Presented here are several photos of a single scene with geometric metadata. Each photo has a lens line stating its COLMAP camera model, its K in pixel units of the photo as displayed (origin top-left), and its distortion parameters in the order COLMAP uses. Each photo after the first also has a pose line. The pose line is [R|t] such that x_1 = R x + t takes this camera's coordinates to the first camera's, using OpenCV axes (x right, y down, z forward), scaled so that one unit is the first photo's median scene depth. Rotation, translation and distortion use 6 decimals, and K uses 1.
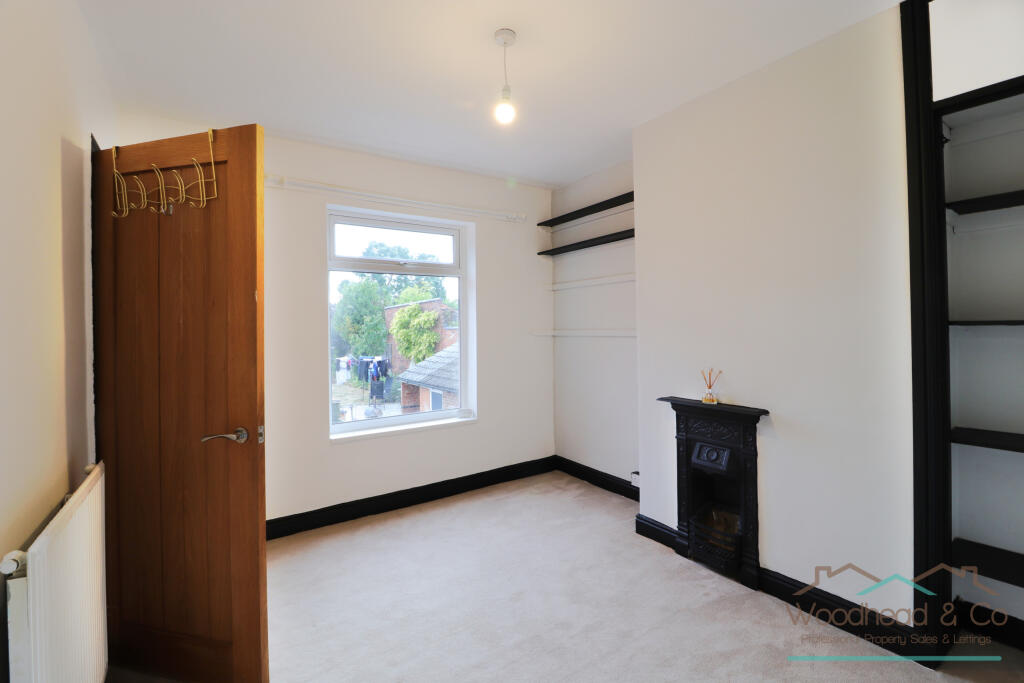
lens RADIAL K [[470.3, 0, 522.1], [0, 470.3, 324.6], [0, 0, 1]] dist [0.001752, -0.012798]
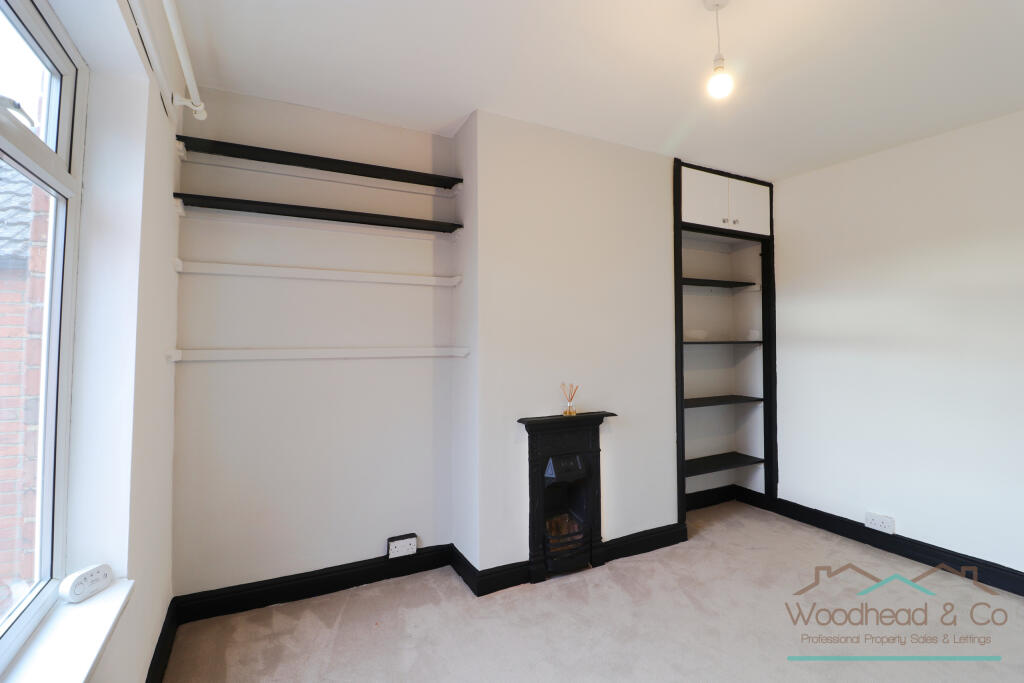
lens RADIAL K [[470.3, 0, 522.1], [0, 470.3, 324.6], [0, 0, 1]] dist [0.001752, -0.012798]
pose [[0.107700, 0.050274, 0.992912, -0.587134], [-0.004448, 0.998735, -0.050086, 0.012108], [-0.994173, 0.000978, 0.107787, 0.844453]]
